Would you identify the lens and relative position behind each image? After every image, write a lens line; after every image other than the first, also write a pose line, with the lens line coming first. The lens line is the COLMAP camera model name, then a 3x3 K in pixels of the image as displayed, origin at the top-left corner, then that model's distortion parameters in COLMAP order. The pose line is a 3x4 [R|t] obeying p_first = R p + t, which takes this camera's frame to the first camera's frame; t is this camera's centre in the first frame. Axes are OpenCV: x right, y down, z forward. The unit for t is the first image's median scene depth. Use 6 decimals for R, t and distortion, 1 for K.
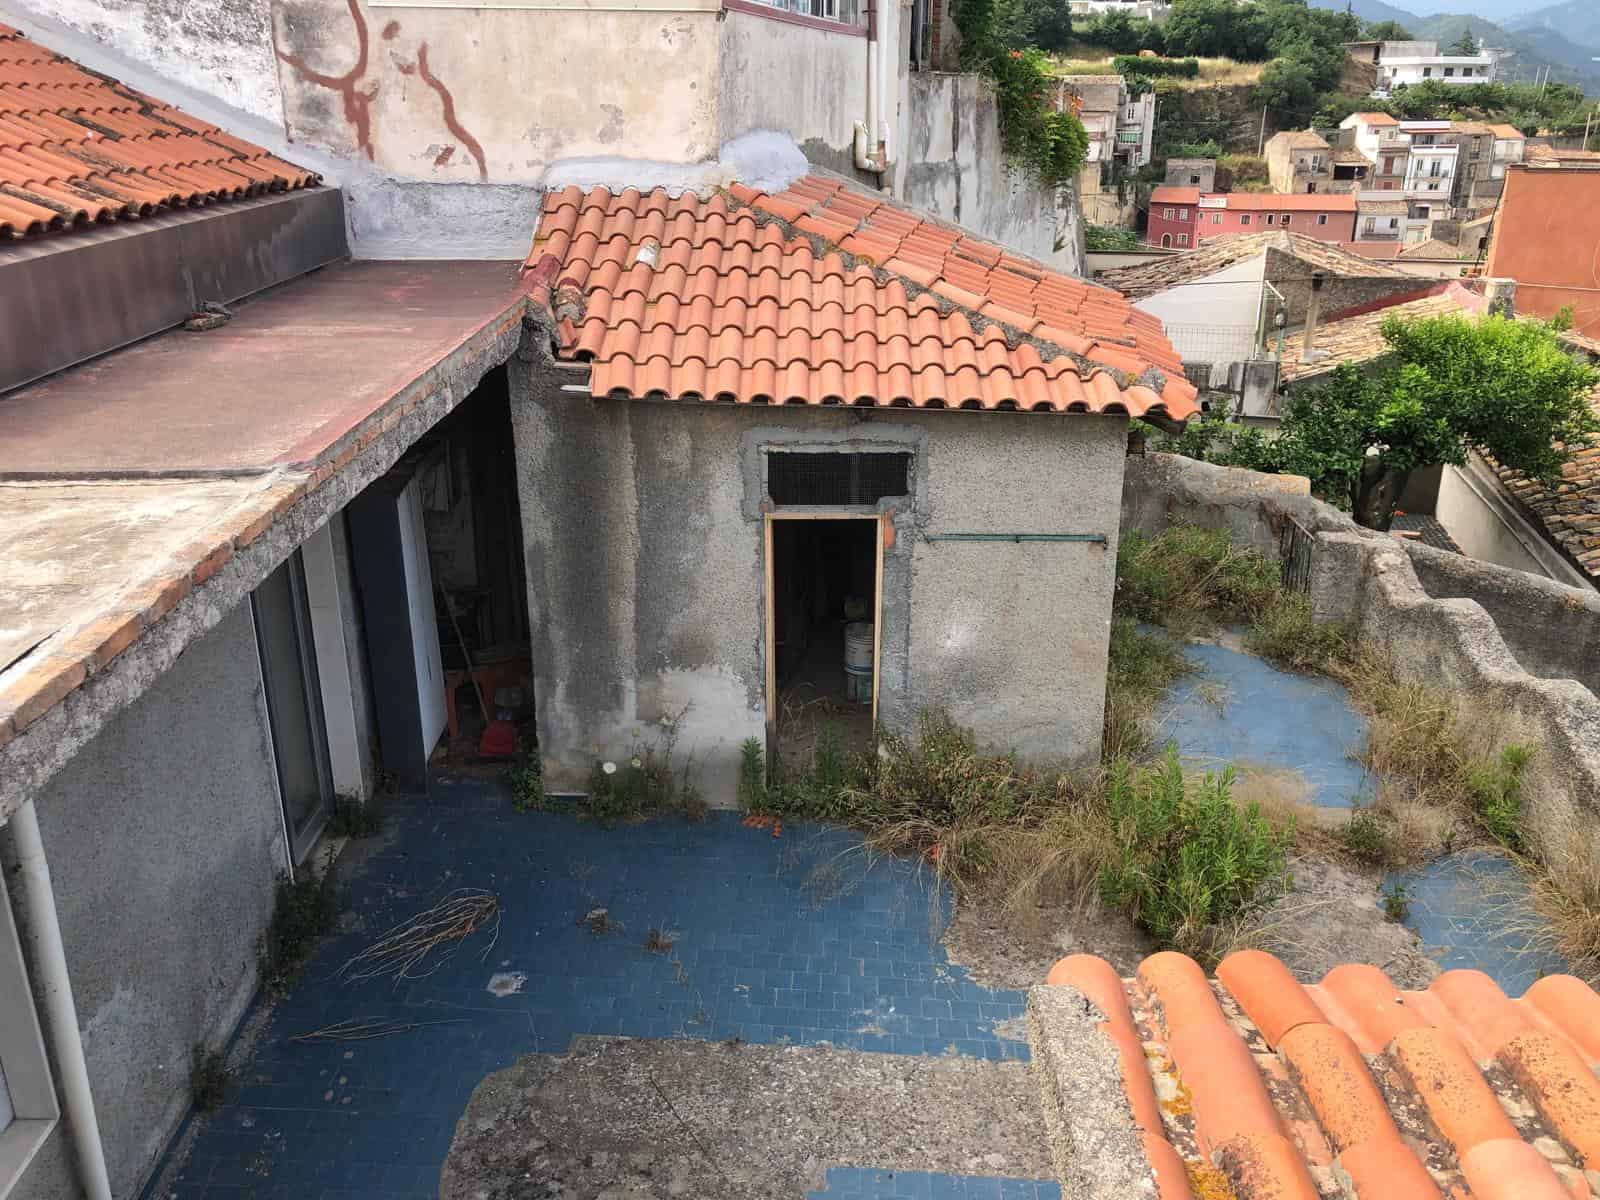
lens RADIAL K [[1386.8, 0, 800.6], [0, 1386.8, 604.8], [0, 0, 1]] dist [0.037147, -0.002031]
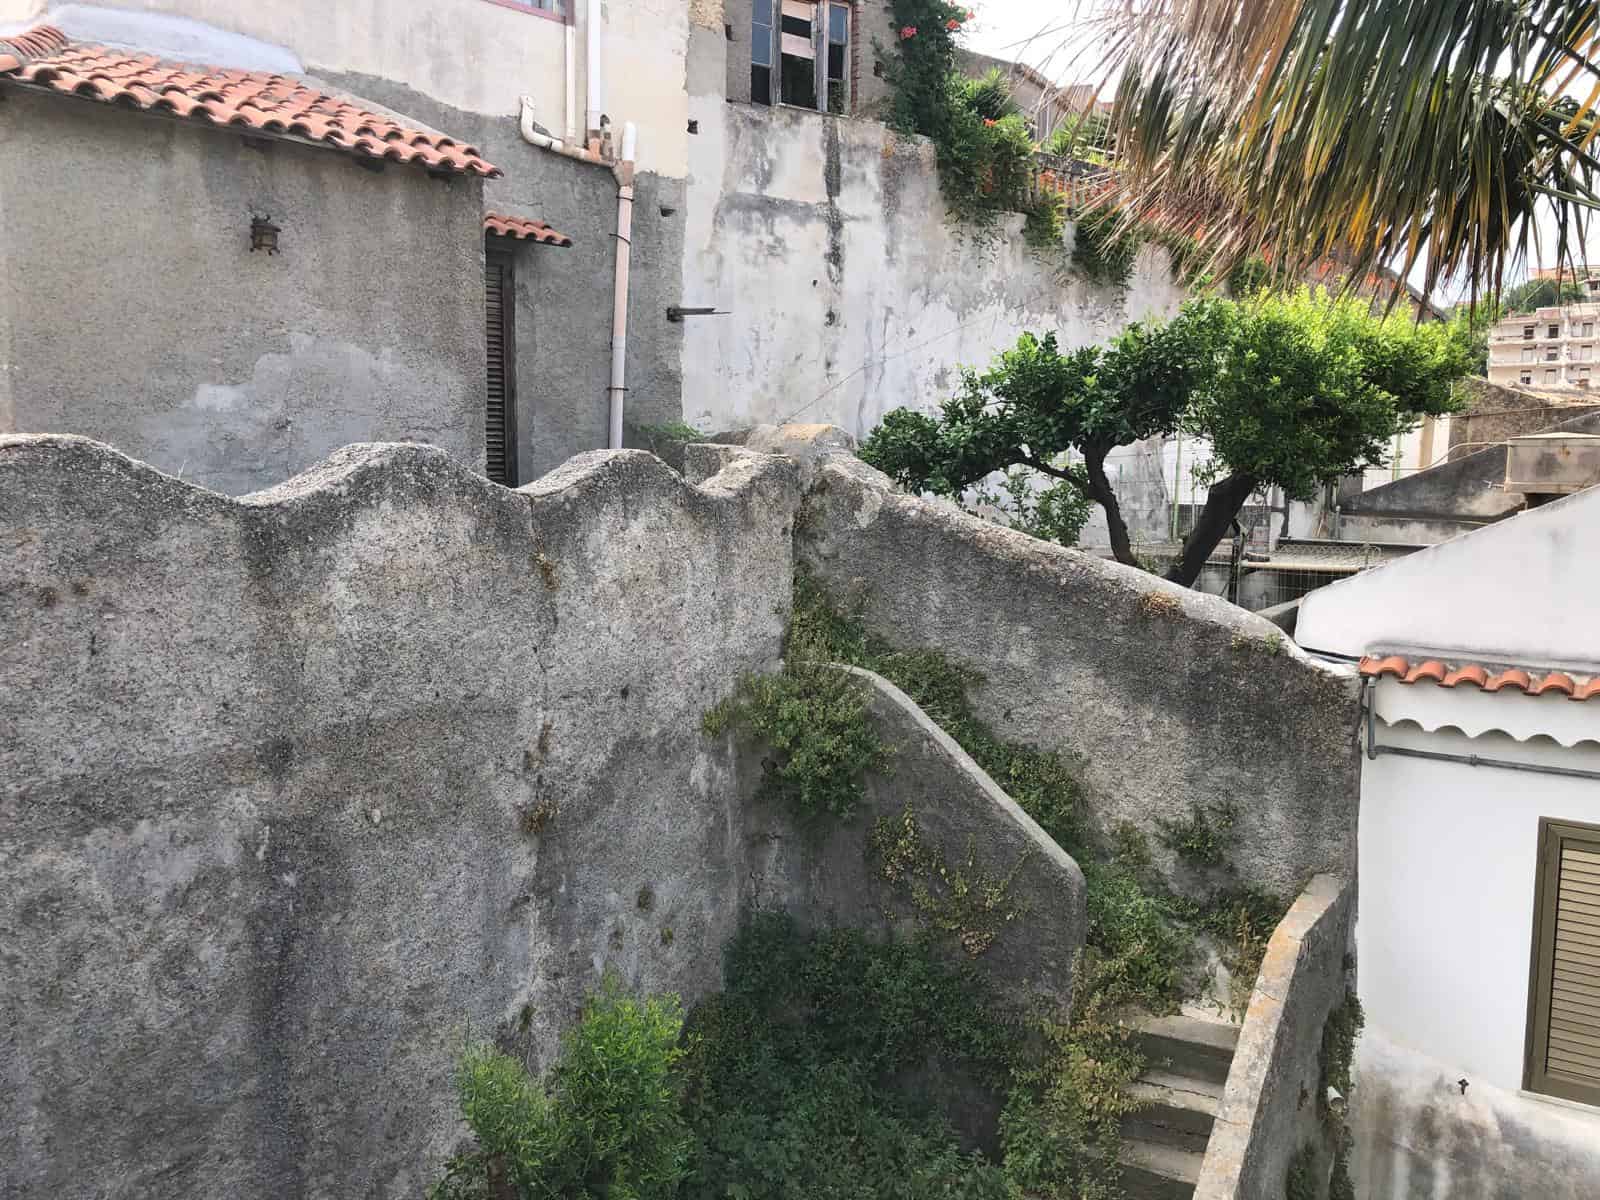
lens RADIAL K [[1386.8, 0, 799.8], [0, 1386.8, 598.5], [0, 0, 1]] dist [0.037147, -0.002031]
pose [[0.874908, 0.052957, -0.481386, 0.826102], [-0.173628, 0.962224, -0.209712, 0.185638], [0.452095, 0.267061, 0.851052, 0.434447]]
